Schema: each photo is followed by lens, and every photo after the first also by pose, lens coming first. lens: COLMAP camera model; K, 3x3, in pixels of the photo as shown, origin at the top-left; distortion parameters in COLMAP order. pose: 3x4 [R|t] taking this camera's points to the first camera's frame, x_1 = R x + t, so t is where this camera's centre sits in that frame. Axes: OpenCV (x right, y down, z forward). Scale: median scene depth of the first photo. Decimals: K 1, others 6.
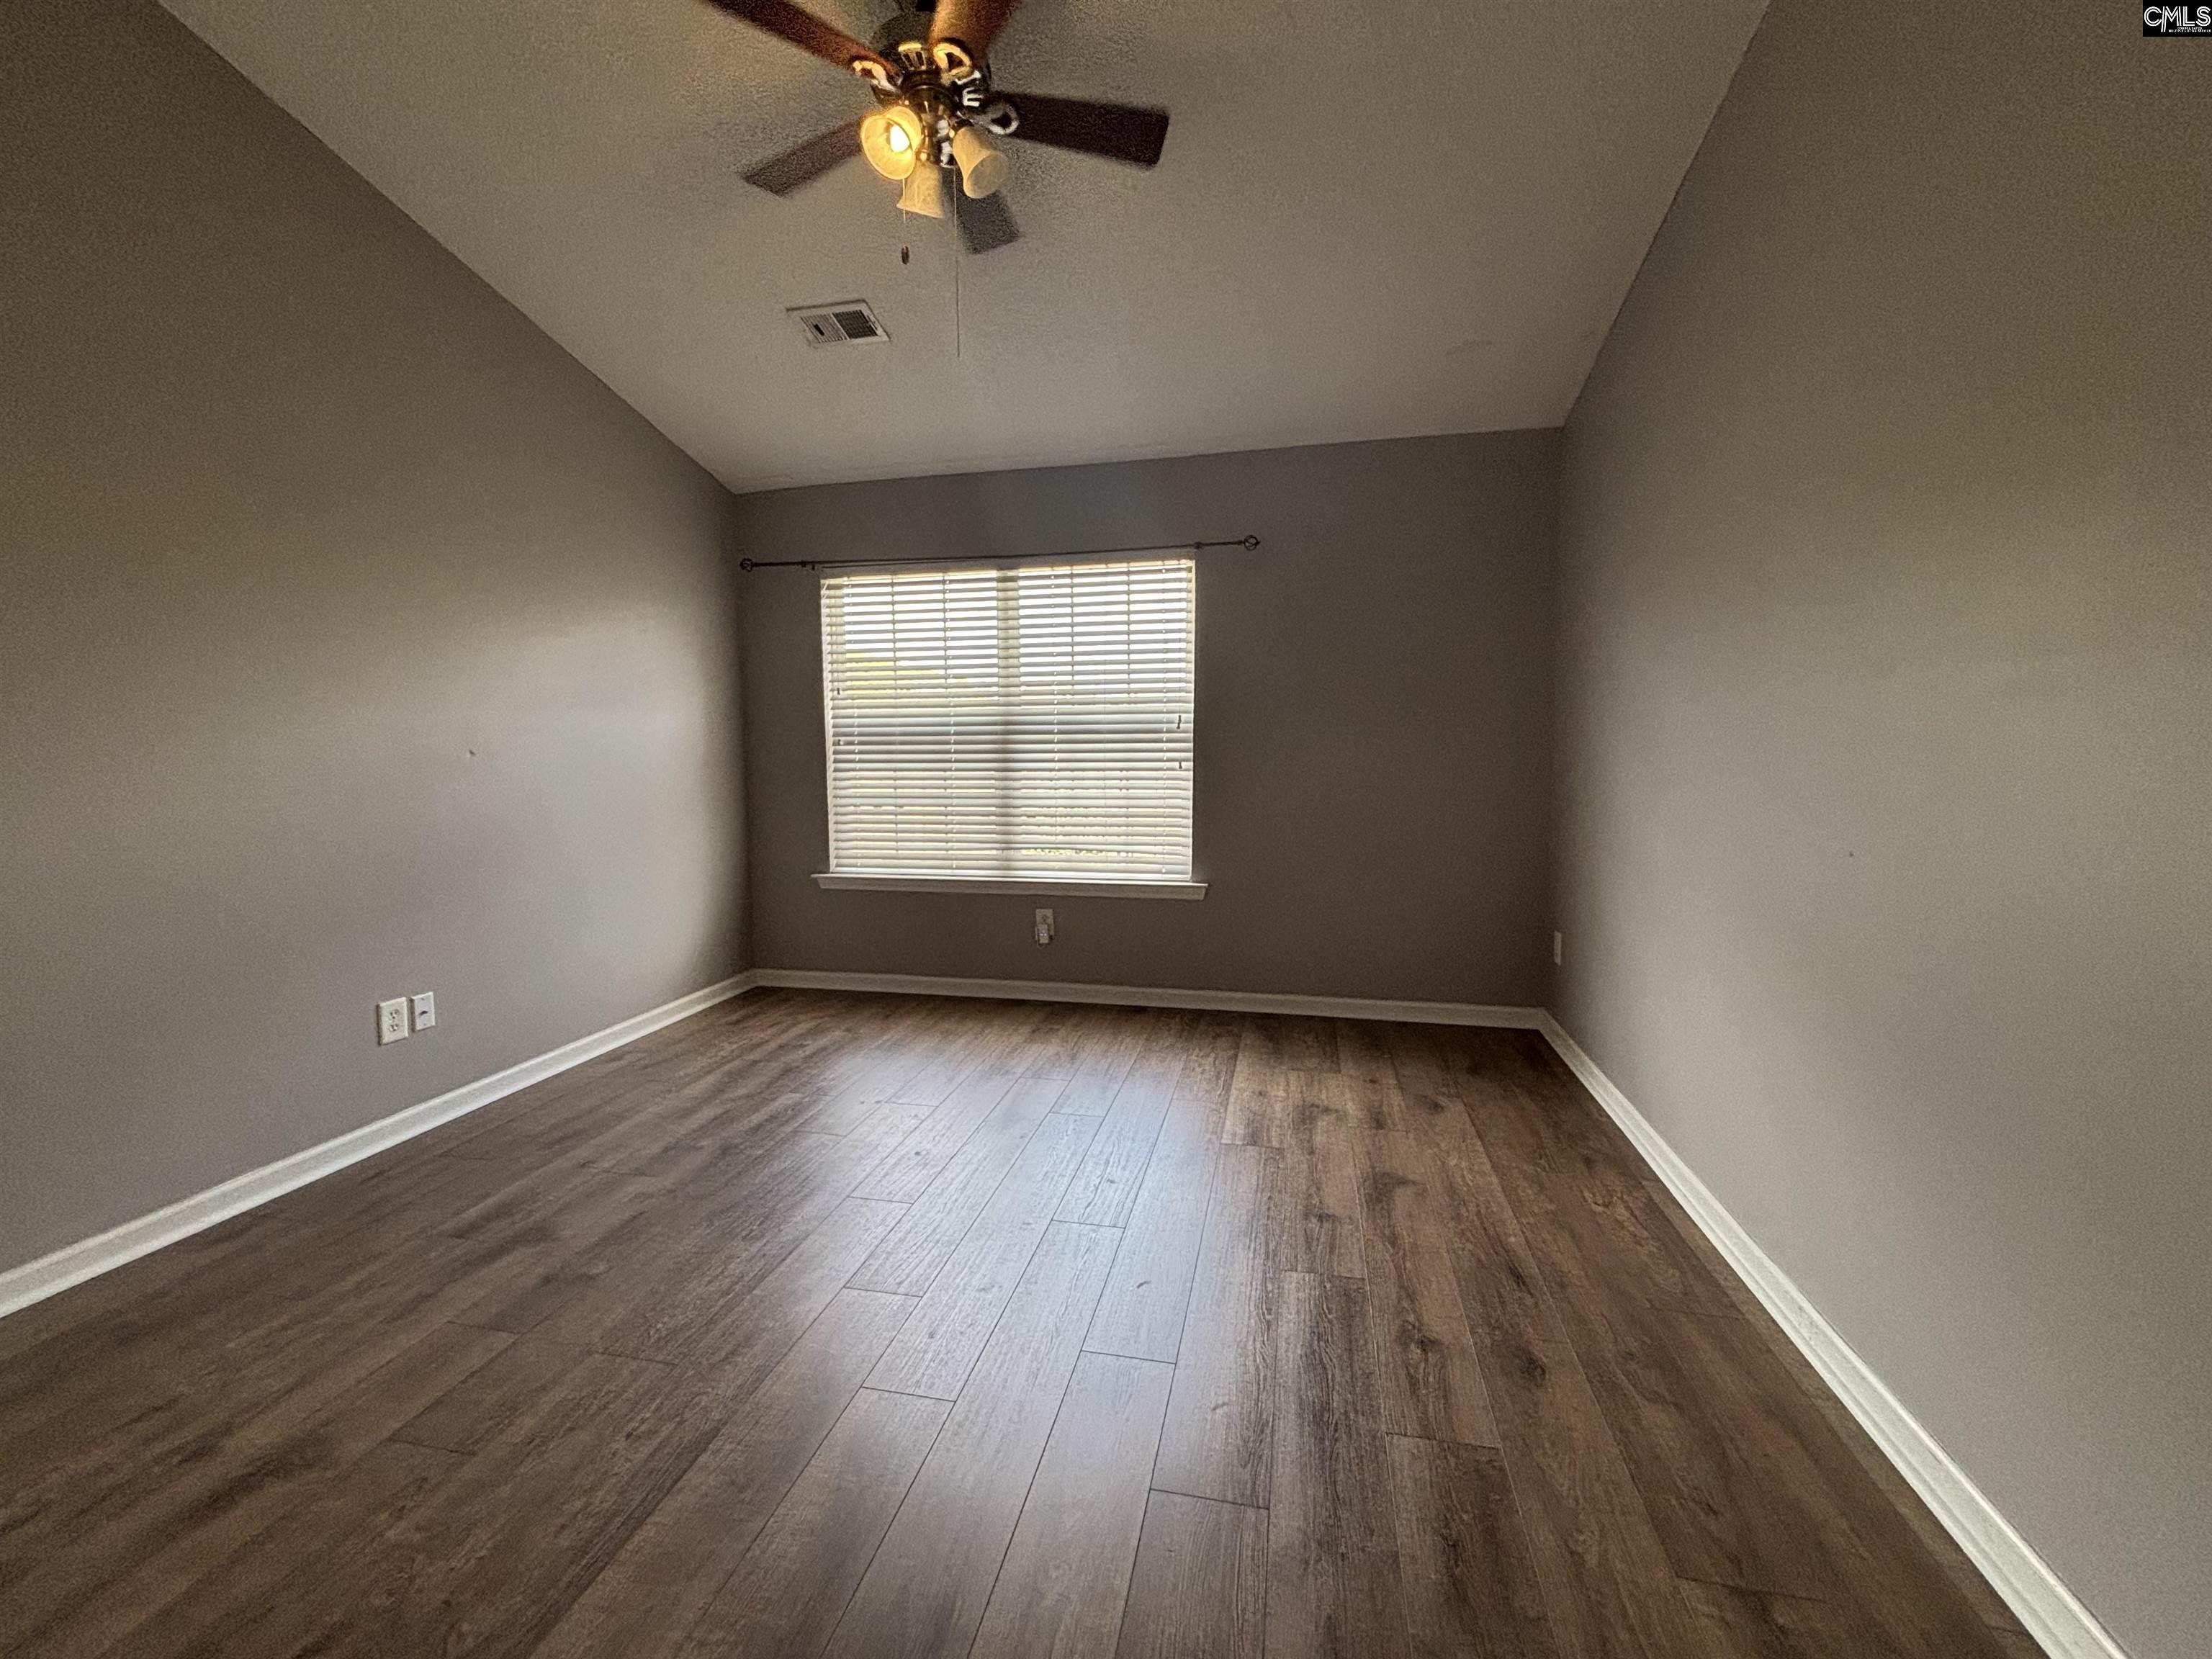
lens RADIAL K [[898.1, 0, 1108.6], [0, 898.1, 820.2], [0, 0, 1]] dist [0.002379, -0.000140]
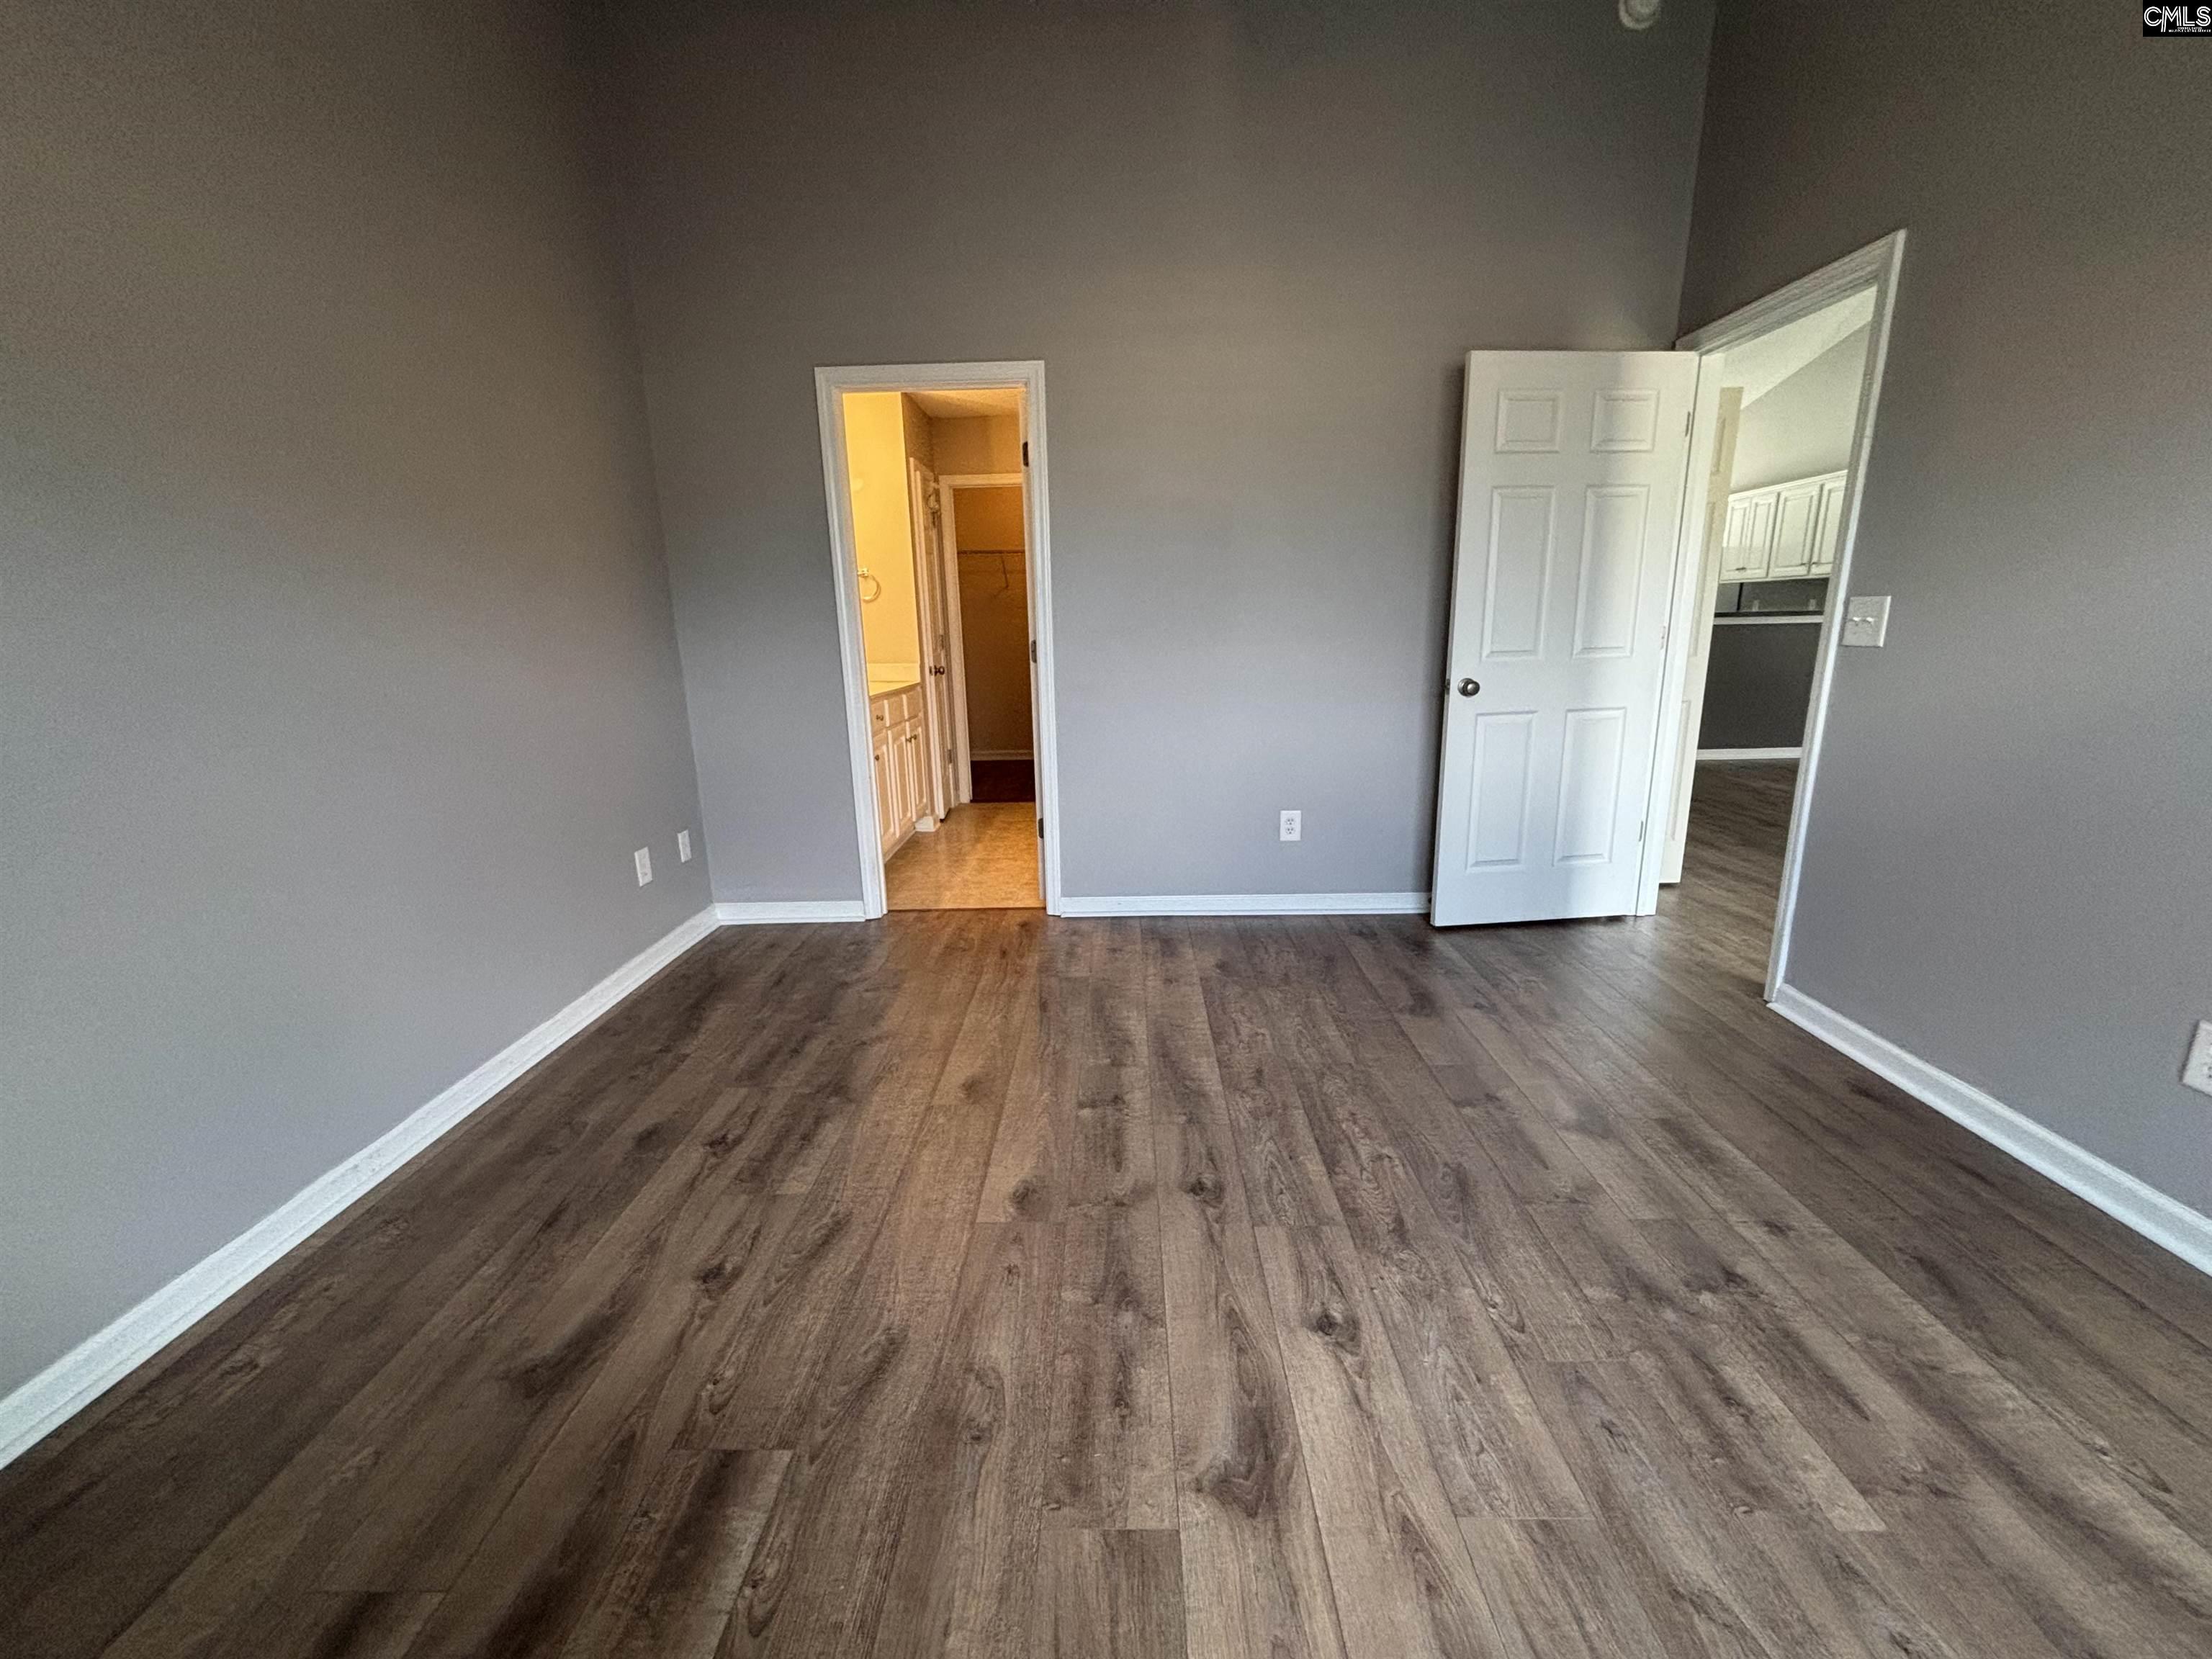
lens RADIAL K [[898.1, 0, 1104.8], [0, 898.1, 835.4], [0, 0, 1]] dist [0.002379, -0.000140]
pose [[-0.981027, 0.076535, -0.178123, 0.016502], [0.016338, 0.948148, 0.317409, -0.112136], [0.193180, 0.308476, -0.931410, 1.280778]]
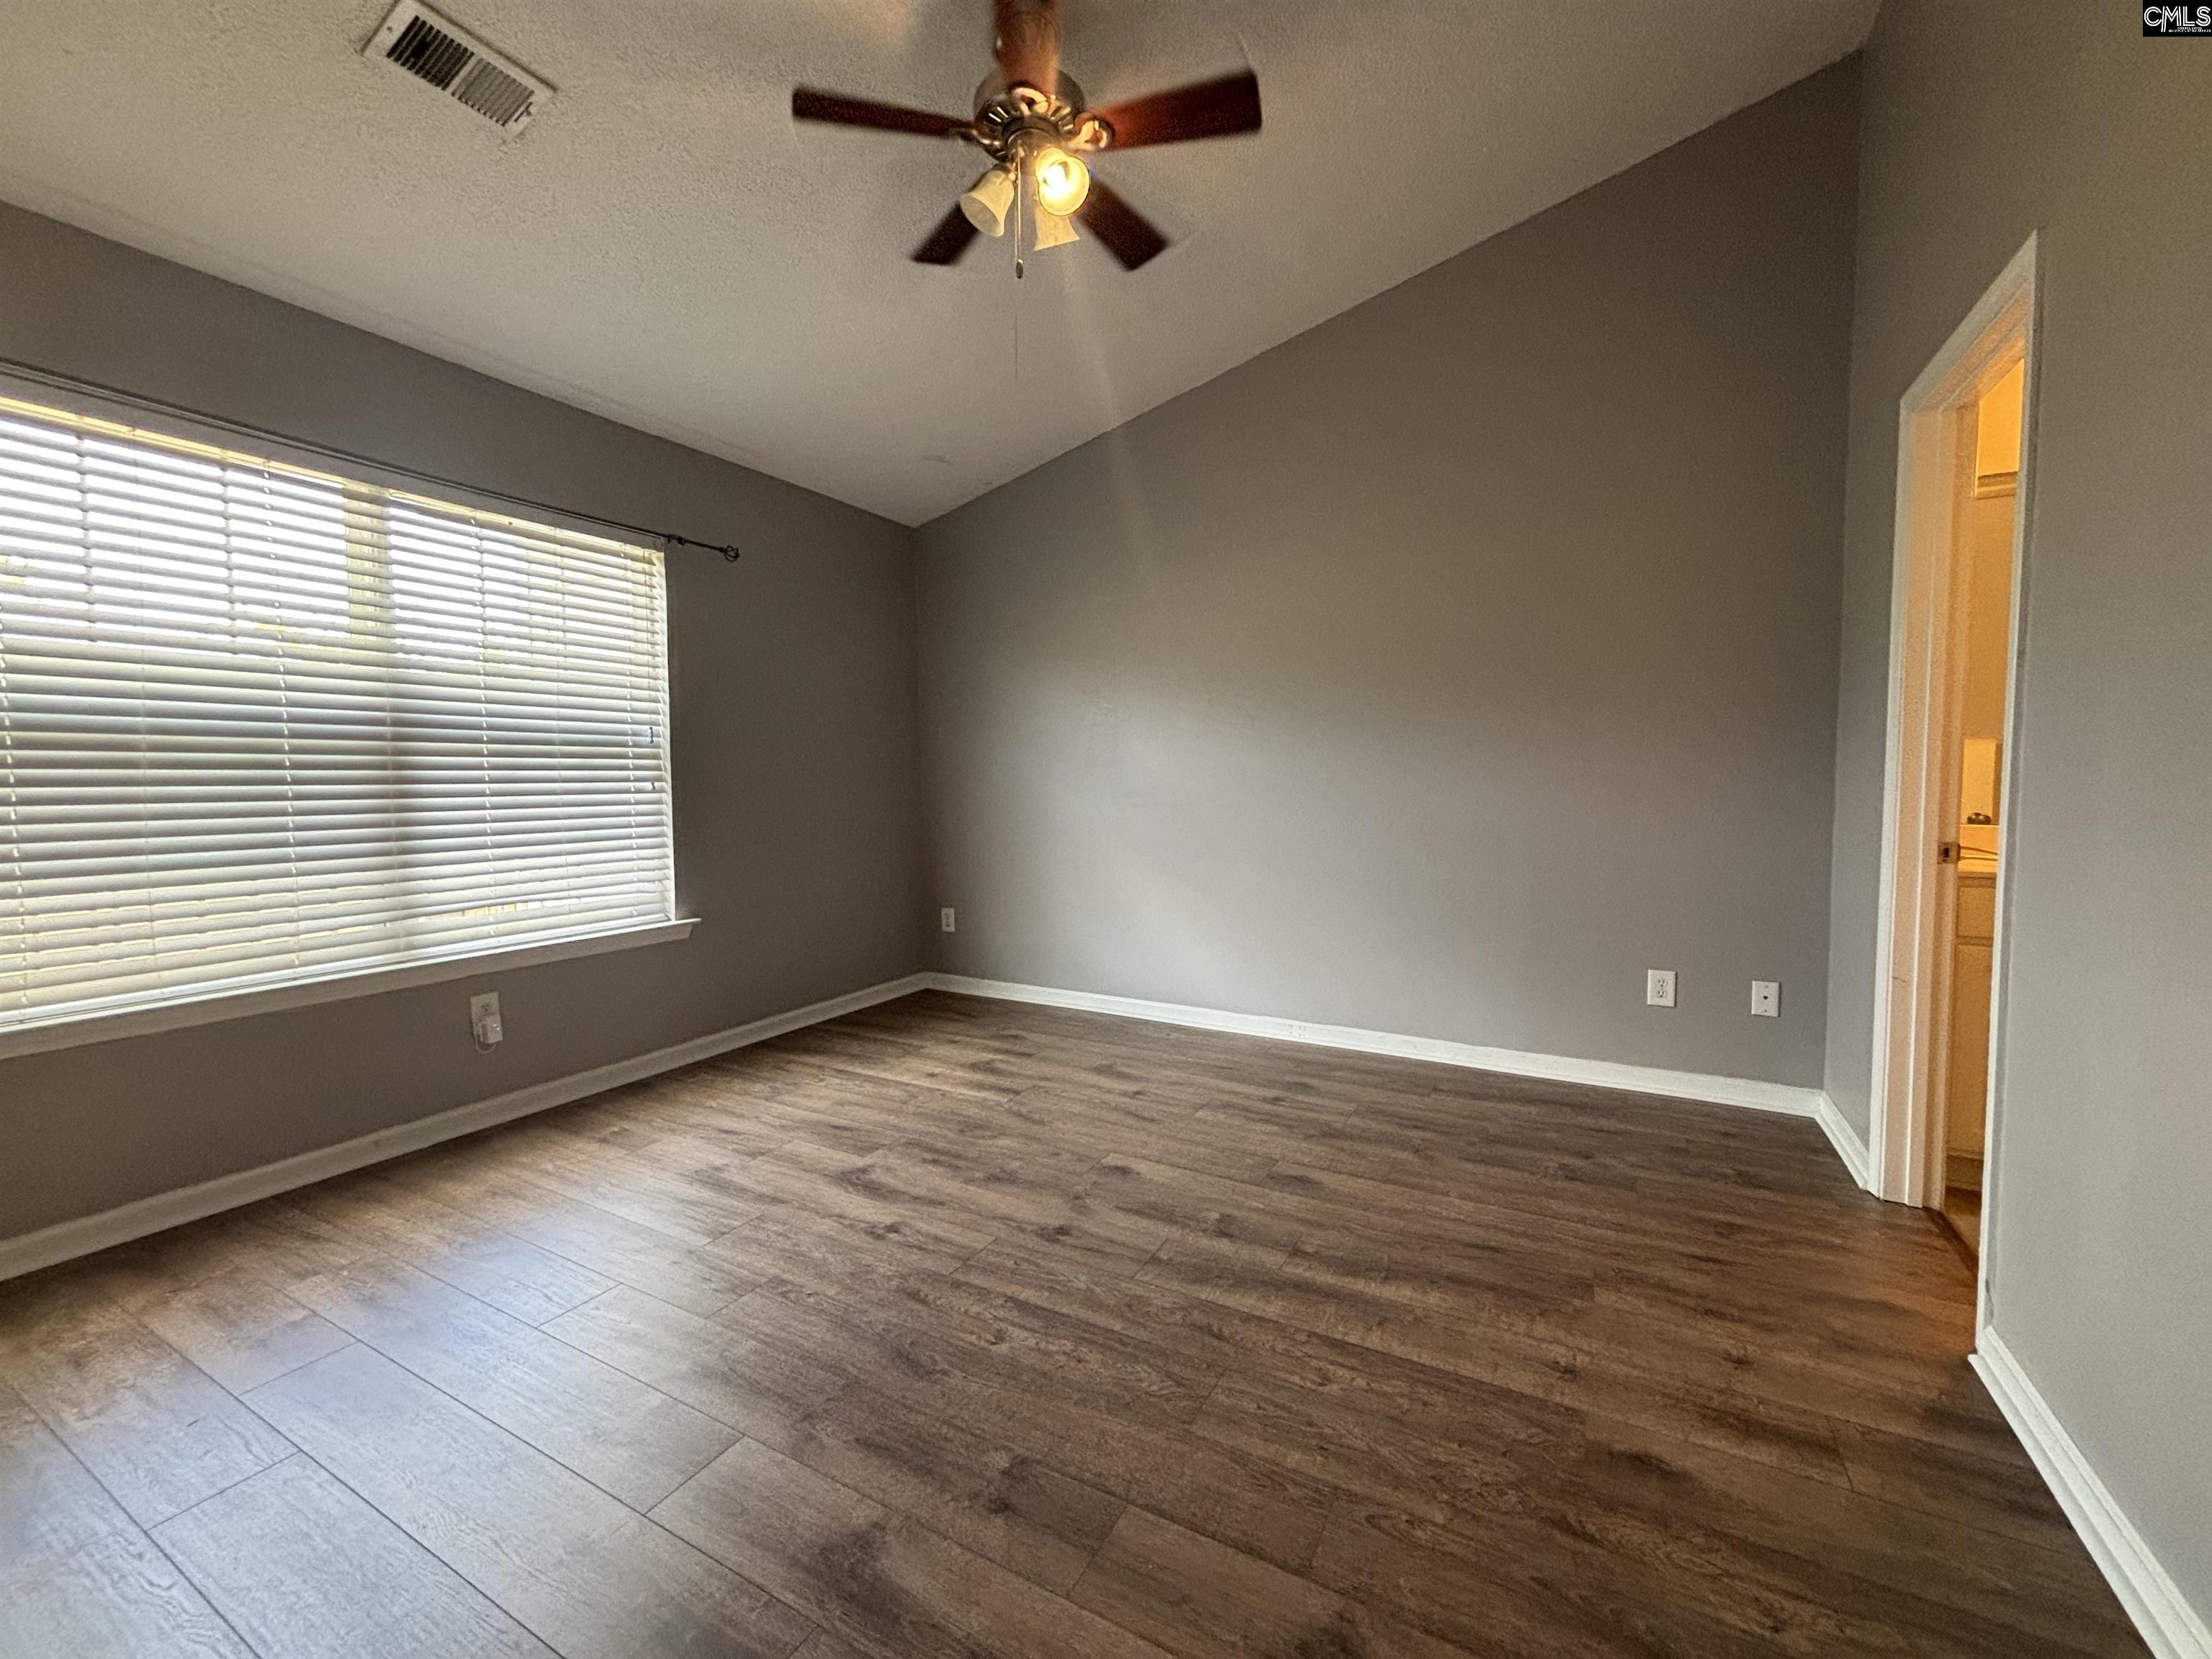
lens RADIAL K [[898.1, 0, 1105.9], [0, 898.1, 816.4], [0, 0, 1]] dist [0.002379, -0.000140]
pose [[0.281708, -0.038953, 0.958709, -0.861185], [0.078953, 0.996728, 0.017298, -0.017268], [-0.956246, 0.070819, 0.283862, 0.477133]]
